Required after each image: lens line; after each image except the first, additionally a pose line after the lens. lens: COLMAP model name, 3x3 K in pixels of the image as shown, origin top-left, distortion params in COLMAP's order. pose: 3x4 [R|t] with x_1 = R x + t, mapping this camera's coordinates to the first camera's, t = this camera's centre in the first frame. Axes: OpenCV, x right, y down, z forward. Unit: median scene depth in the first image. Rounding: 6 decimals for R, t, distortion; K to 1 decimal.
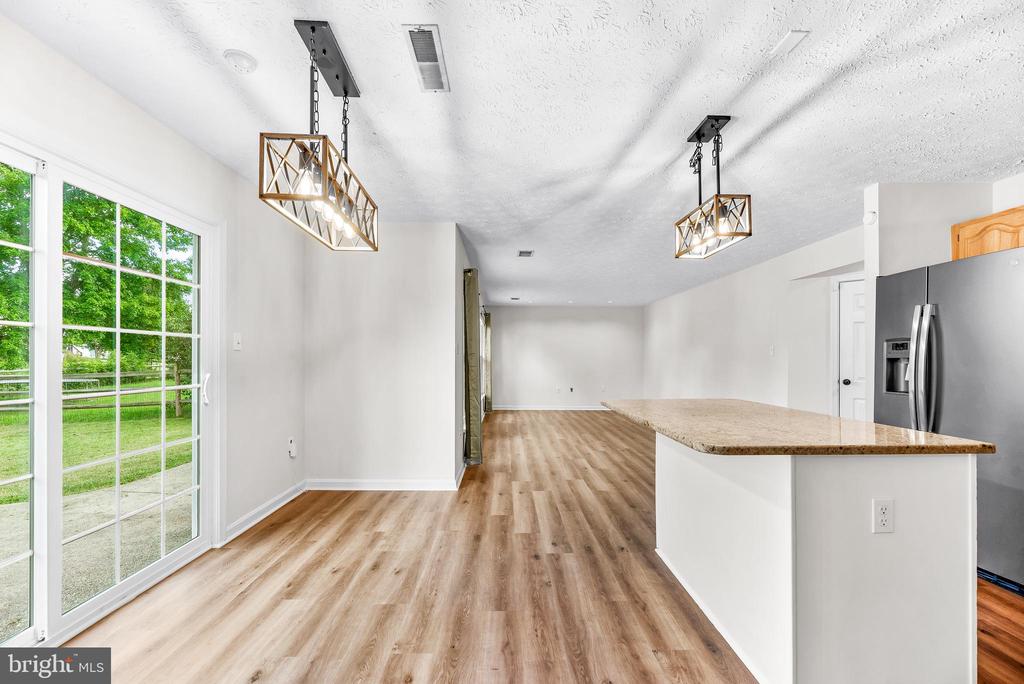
lens RADIAL K [[420.7, 0, 503.9], [0, 420.7, 364.3], [0, 0, 1]] dist [0.000621, -0.000616]
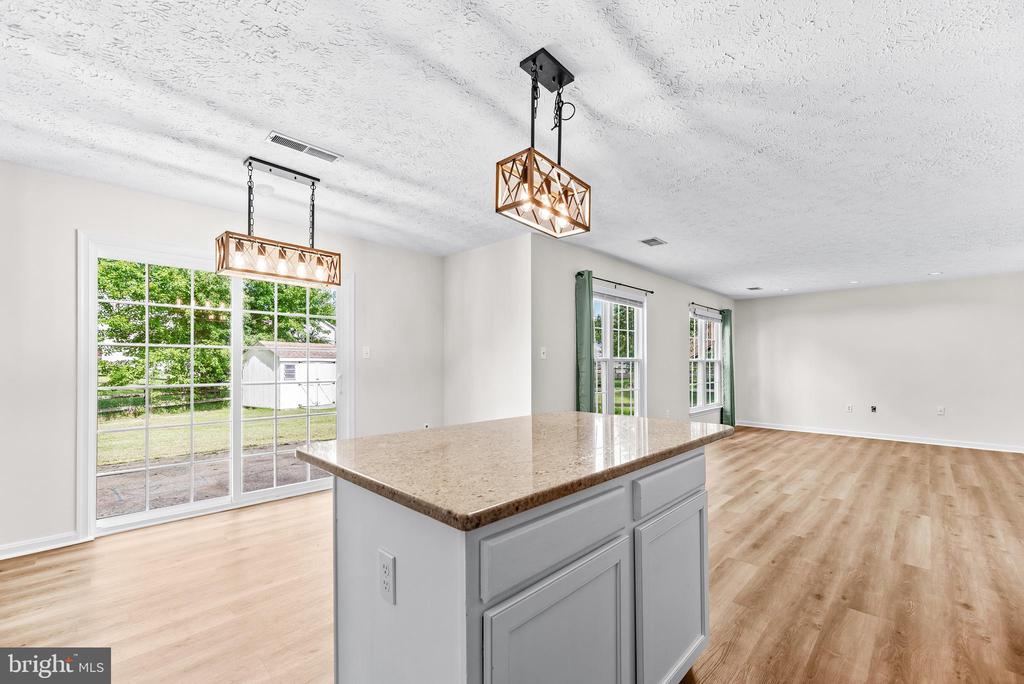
lens RADIAL K [[420.7, 0, 500.7], [0, 420.7, 364.4], [0, 0, 1]] dist [0.000621, -0.000616]
pose [[0.695907, -0.001051, -0.718131, 0.935246], [-0.007567, 0.999933, -0.008796, -0.002282], [0.718092, 0.011555, 0.695853, 0.375012]]
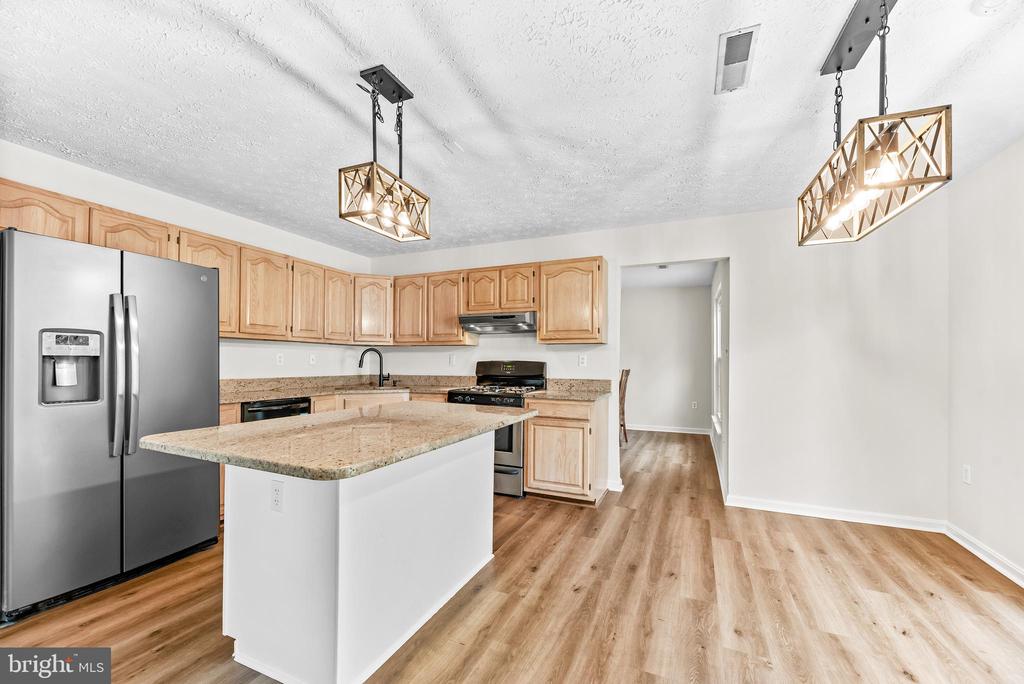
lens RADIAL K [[420.7, 0, 506.3], [0, 420.7, 360.7], [0, 0, 1]] dist [0.000621, -0.000616]
pose [[-0.912565, -0.008522, 0.408842, -0.072460], [-0.003649, 0.999913, 0.012696, -0.022480], [-0.408915, 0.010094, -0.912517, 1.588453]]
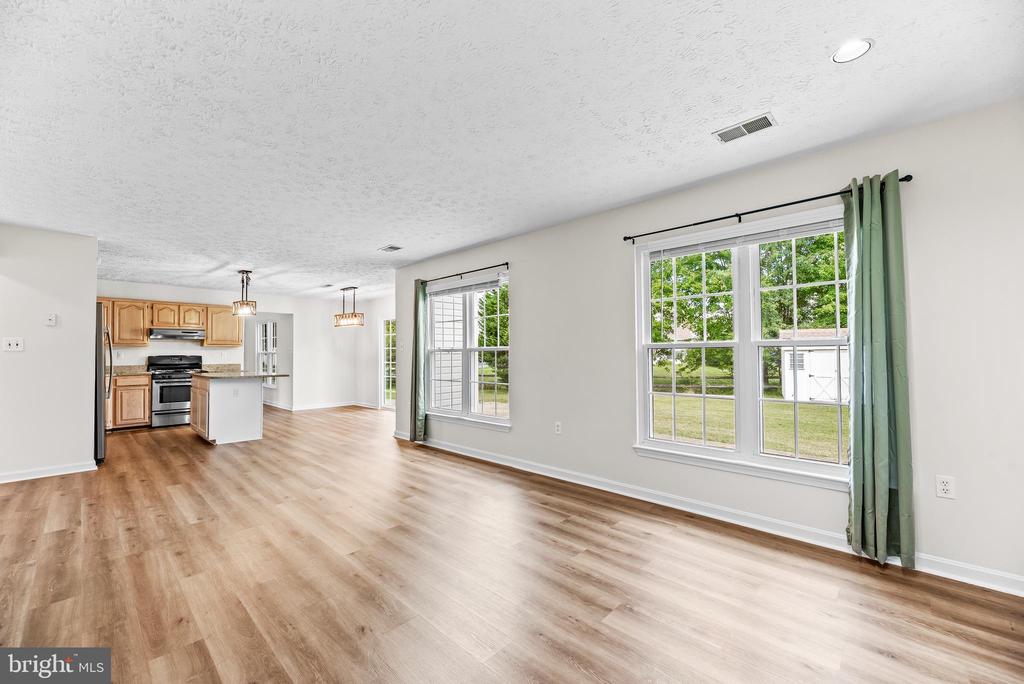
lens RADIAL K [[389.4, 0, 497.3], [0, 389.4, 360.3], [0, 0, 1]] dist [-0.006727, 0.000016]
pose [[-0.691175, 0.008150, -0.722641, 1.117711], [-0.008057, 0.999787, 0.018982, -0.037174], [0.722642, 0.018942, -0.690962, 3.764197]]
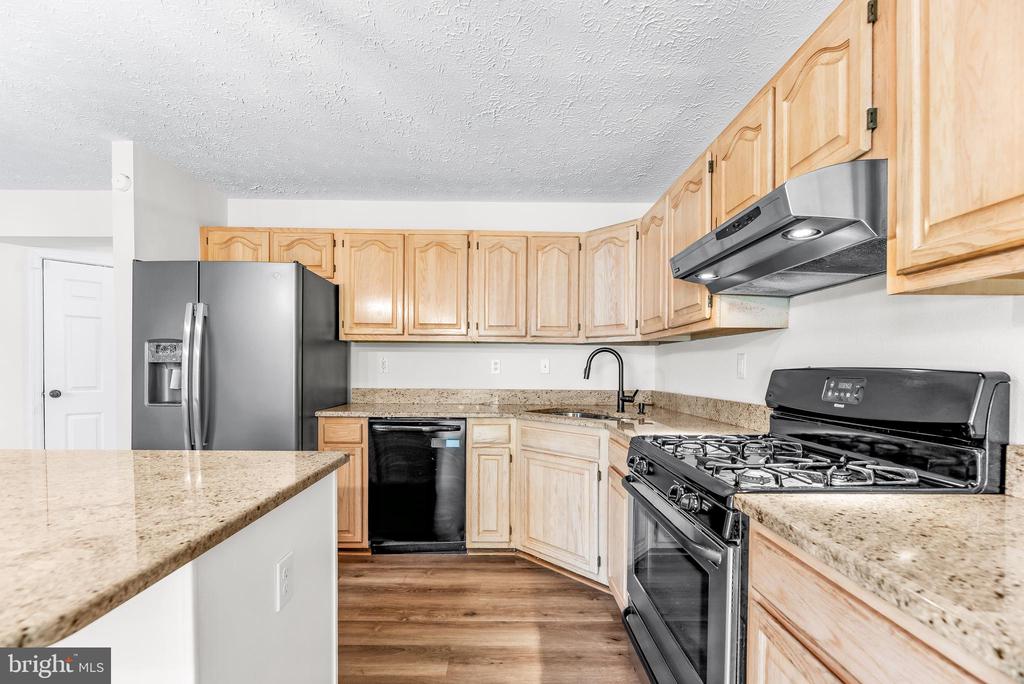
lens RADIAL K [[420.7, 0, 510.4], [0, 420.7, 372.5], [0, 0, 1]] dist [0.000621, -0.000616]
pose [[-0.009625, -0.016686, 0.999814, 0.103829], [0.006978, 0.999835, 0.016754, -0.004924], [-0.999929, 0.007138, -0.009507, 0.367282]]
